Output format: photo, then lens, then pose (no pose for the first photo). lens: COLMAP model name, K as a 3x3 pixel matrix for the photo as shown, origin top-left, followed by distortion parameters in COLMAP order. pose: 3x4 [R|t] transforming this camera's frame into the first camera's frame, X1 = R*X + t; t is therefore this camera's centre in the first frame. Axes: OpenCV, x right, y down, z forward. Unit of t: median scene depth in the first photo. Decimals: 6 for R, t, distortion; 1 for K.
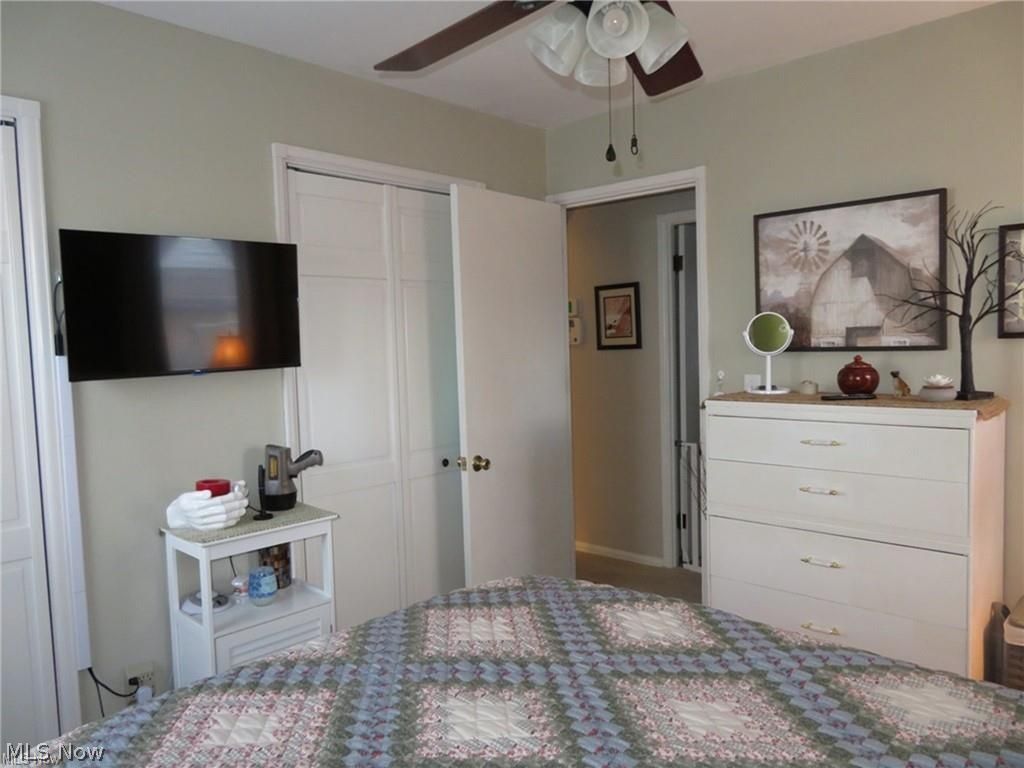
lens RADIAL K [[726.2, 0, 513.4], [0, 726.2, 383.4], [0, 0, 1]] dist [-0.027963, 0.002539]
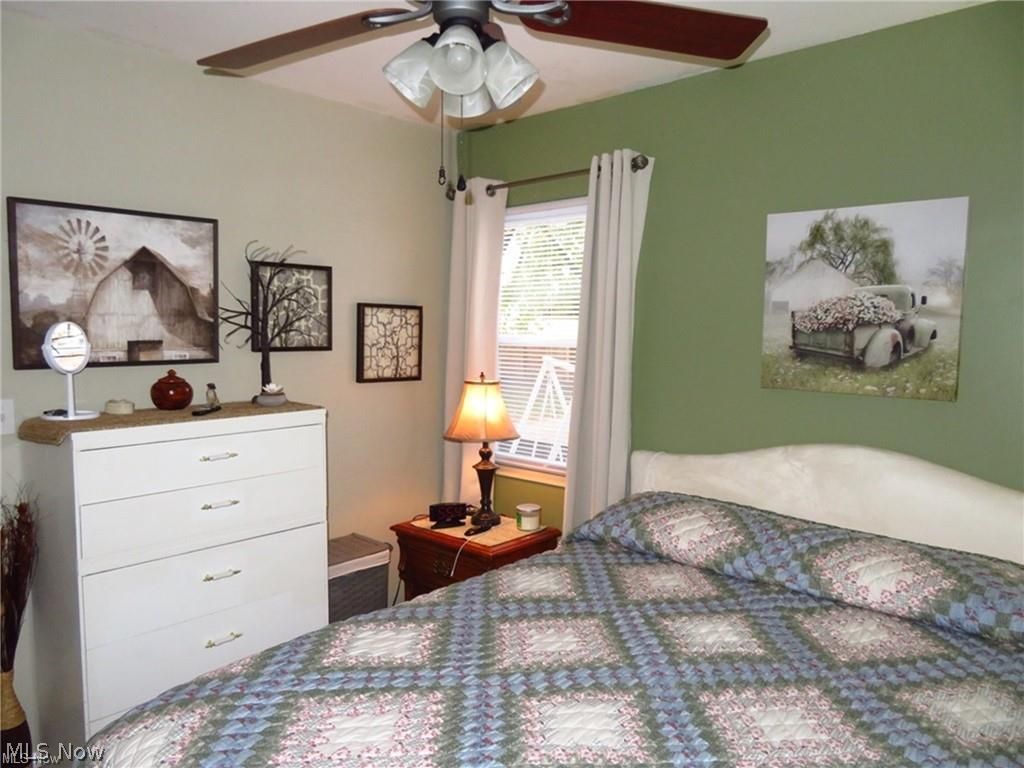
lens RADIAL K [[726.2, 0, 513.0], [0, 726.2, 384.8], [0, 0, 1]] dist [-0.027963, 0.002539]
pose [[-0.031638, -0.052094, 0.998141, -0.504769], [0.054288, 0.997077, 0.053759, -0.043426], [-0.998024, 0.055887, -0.028717, 0.522519]]
